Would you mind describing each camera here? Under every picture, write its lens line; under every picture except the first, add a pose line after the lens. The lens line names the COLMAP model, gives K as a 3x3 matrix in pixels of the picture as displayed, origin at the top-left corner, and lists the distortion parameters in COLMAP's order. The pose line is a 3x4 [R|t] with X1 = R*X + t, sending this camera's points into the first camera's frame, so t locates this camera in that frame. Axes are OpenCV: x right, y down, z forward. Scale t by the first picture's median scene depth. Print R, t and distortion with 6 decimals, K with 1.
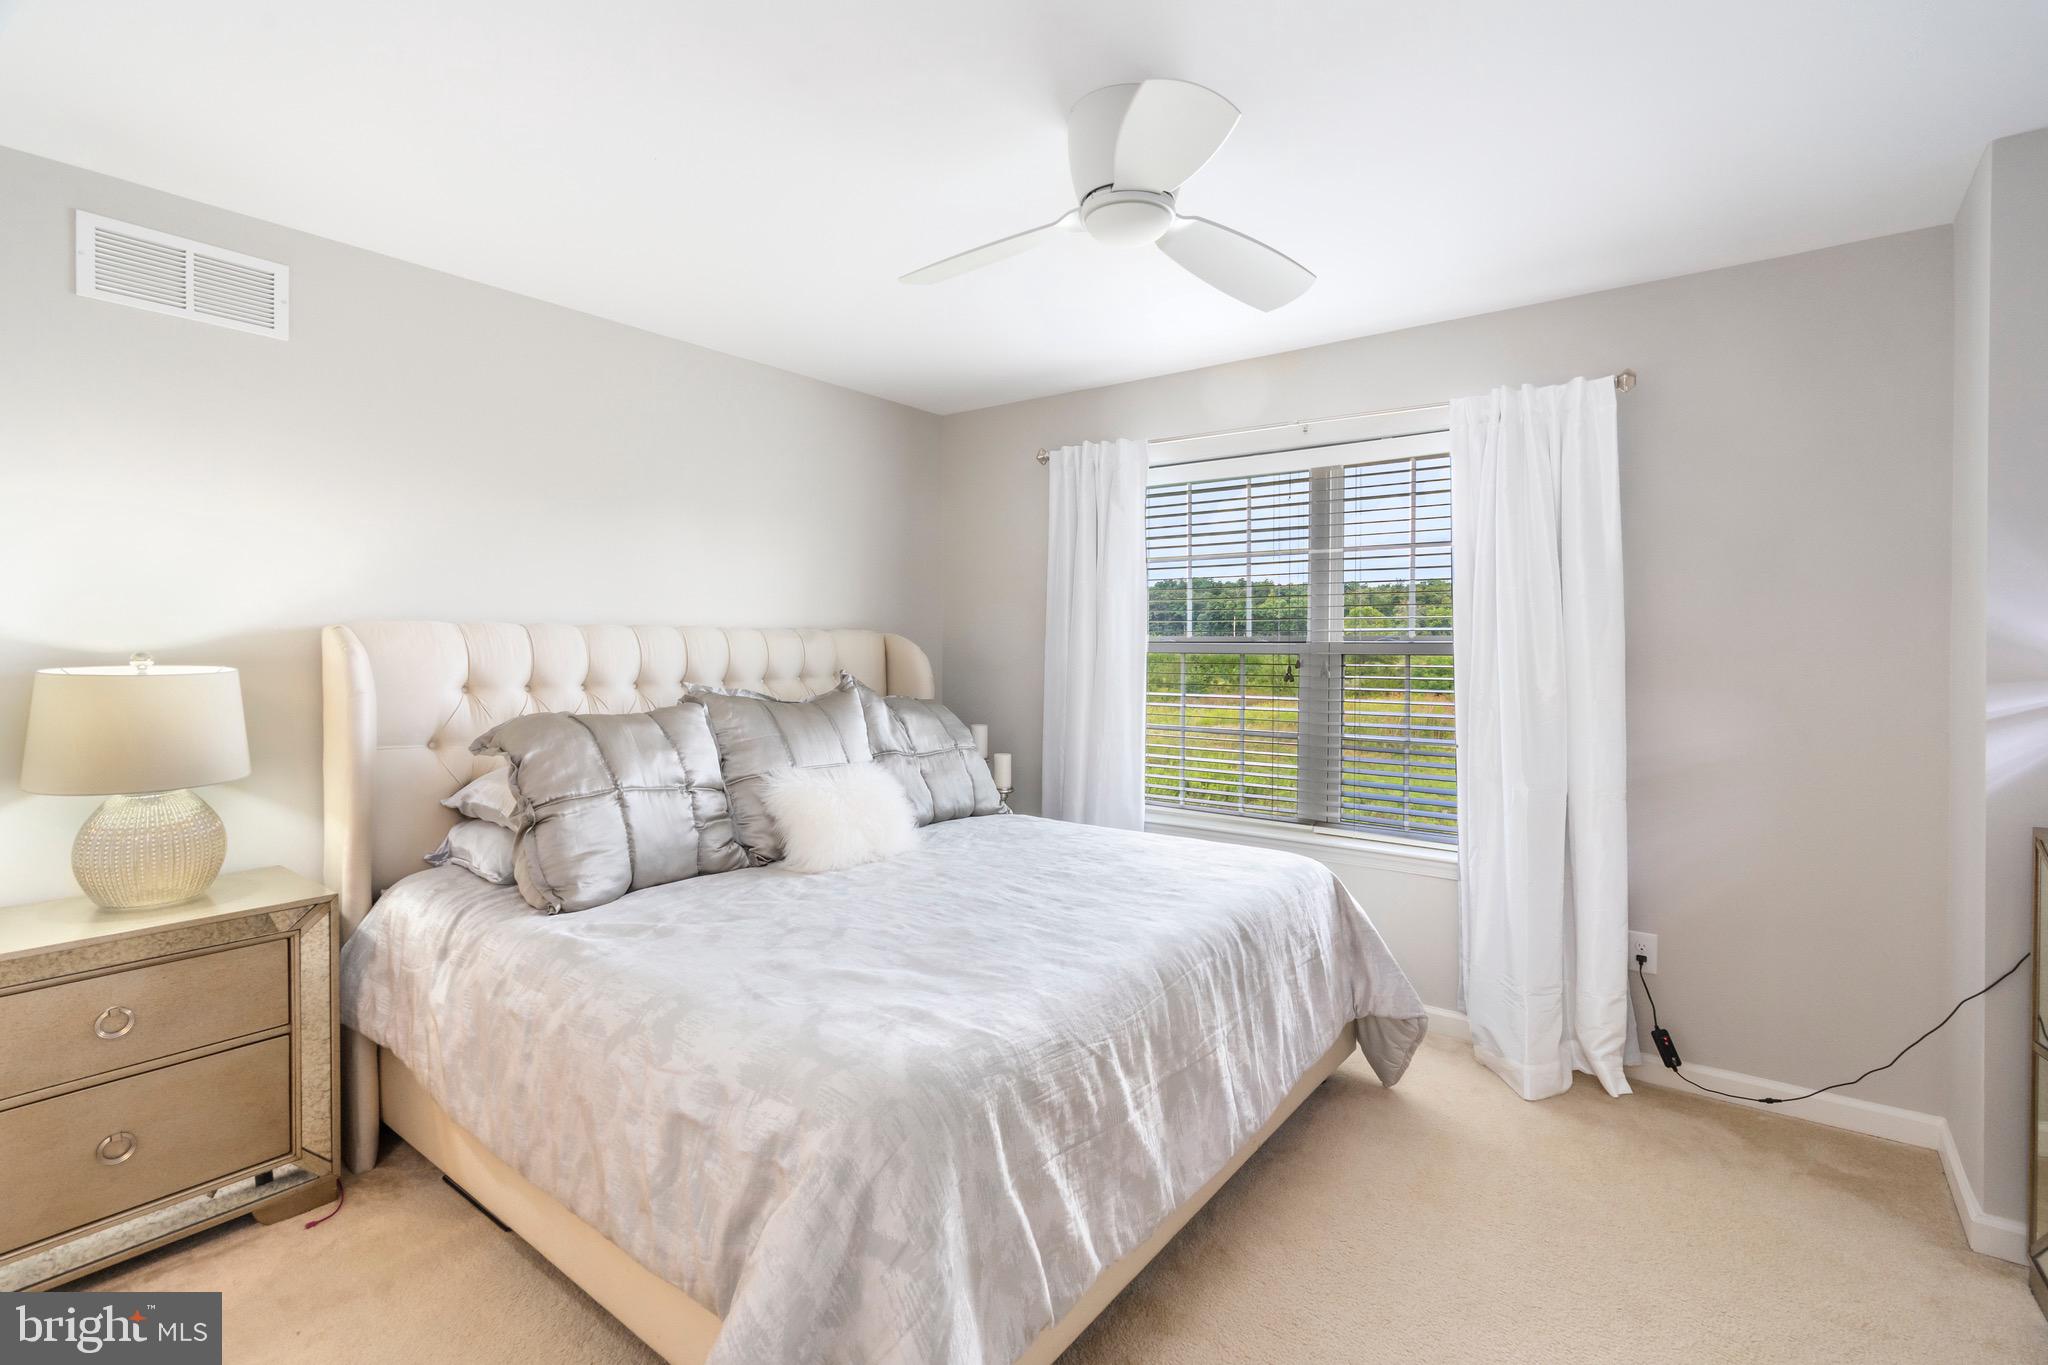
lens RADIAL K [[924.6, 0, 1026.6], [0, 924.6, 643.4], [0, 0, 1]] dist [0.000073, 0.000022]
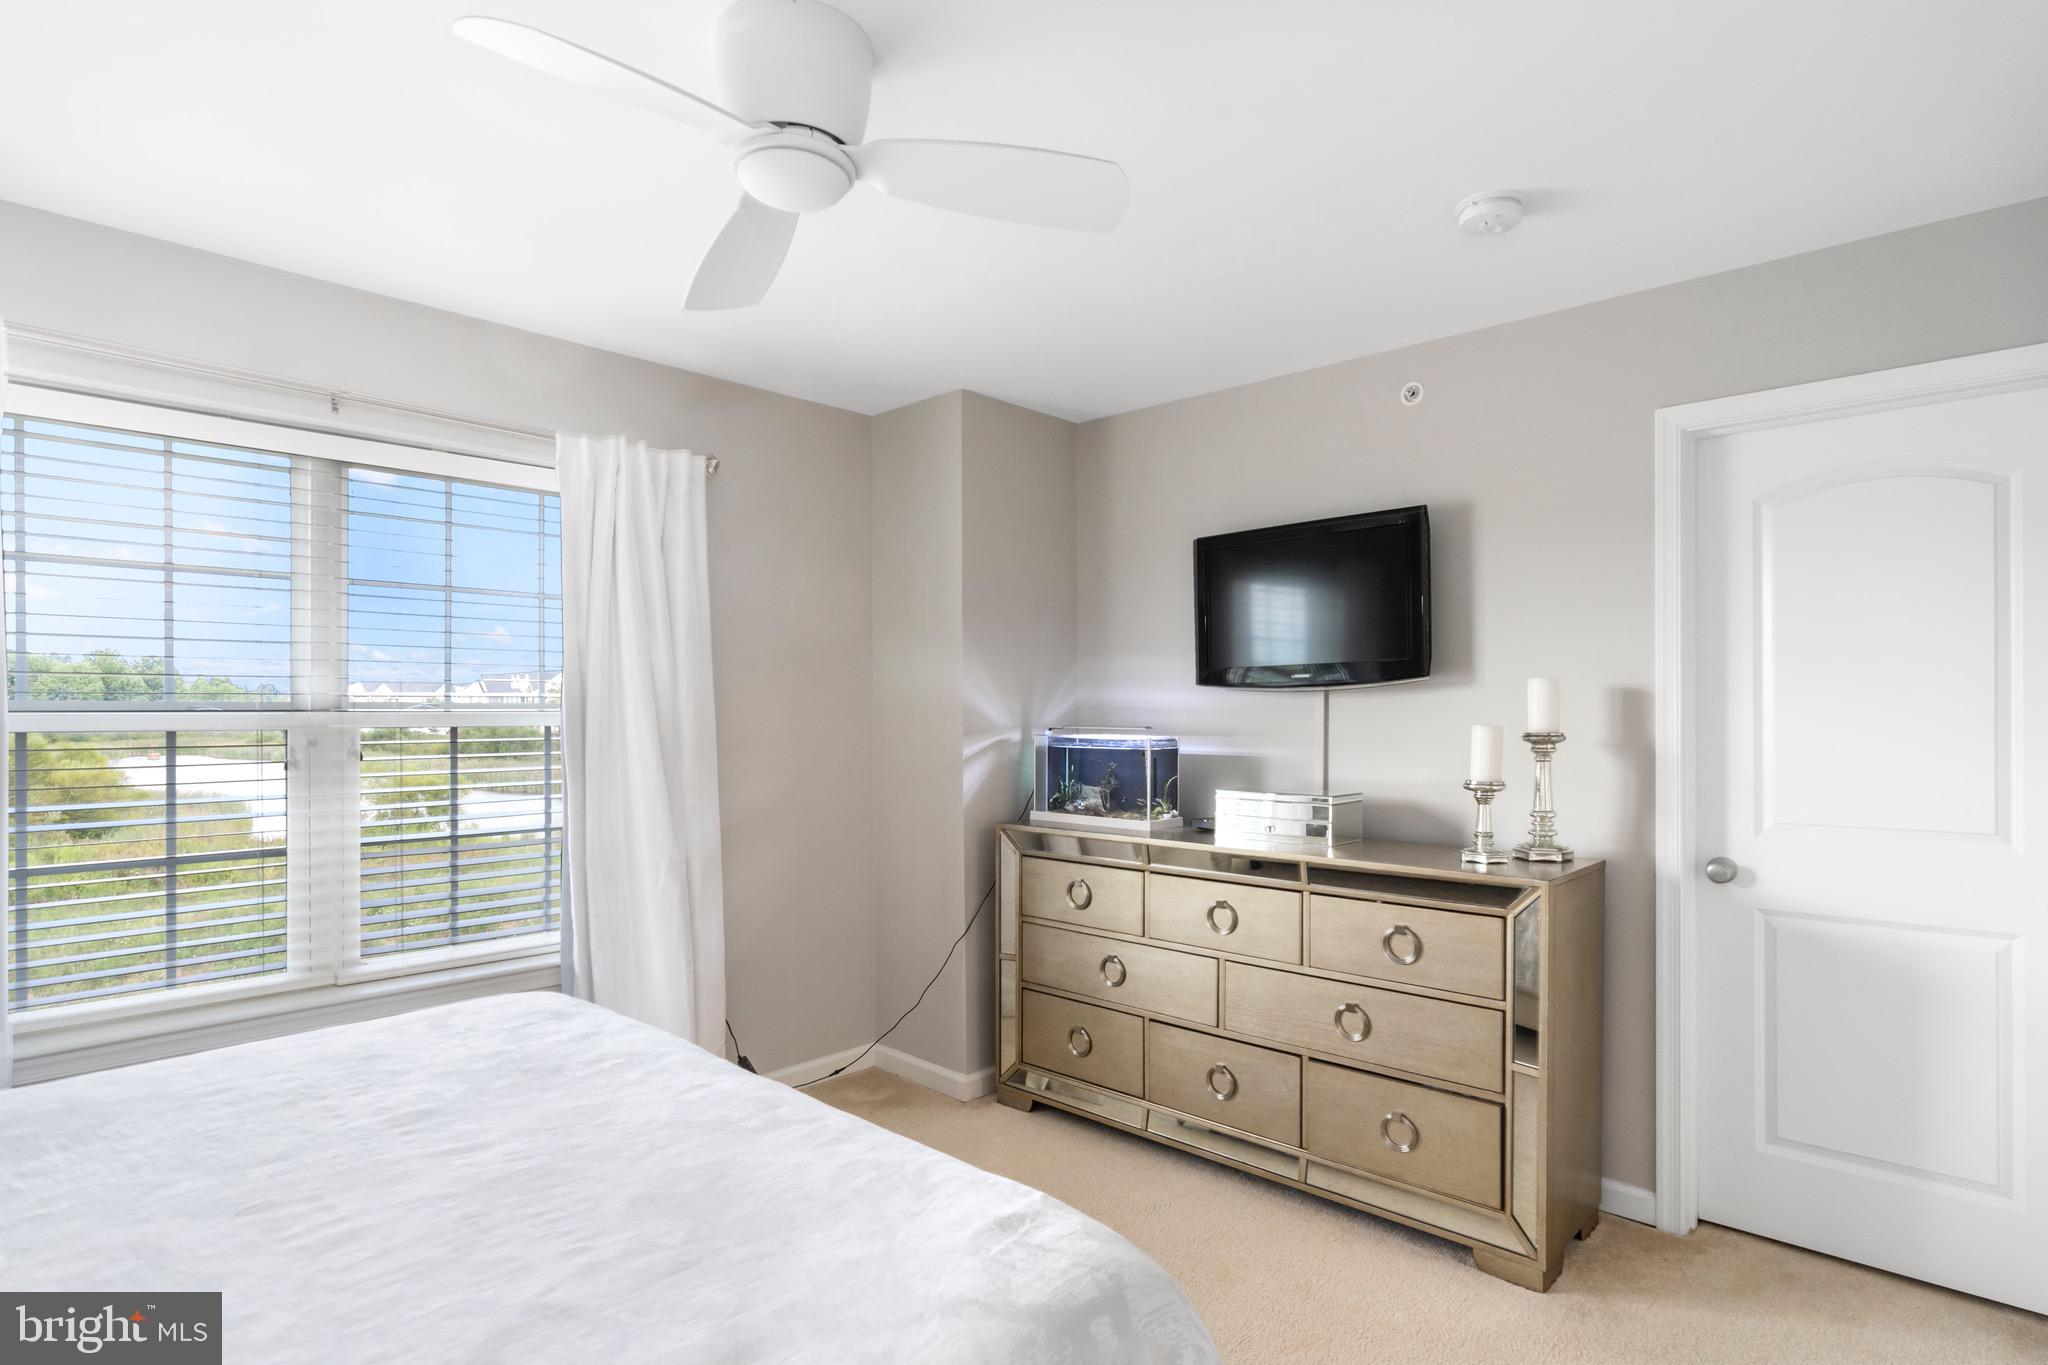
lens RADIAL K [[1072.7, 0, 1025.9], [0, 1072.7, 707.7], [0, 0, 1]] dist [0.000343, 0.000061]
pose [[0.093334, -0.003174, 0.995630, -0.741045], [0.000001, 0.999995, 0.003188, -0.009506], [-0.995635, -0.000296, 0.093334, 0.694469]]
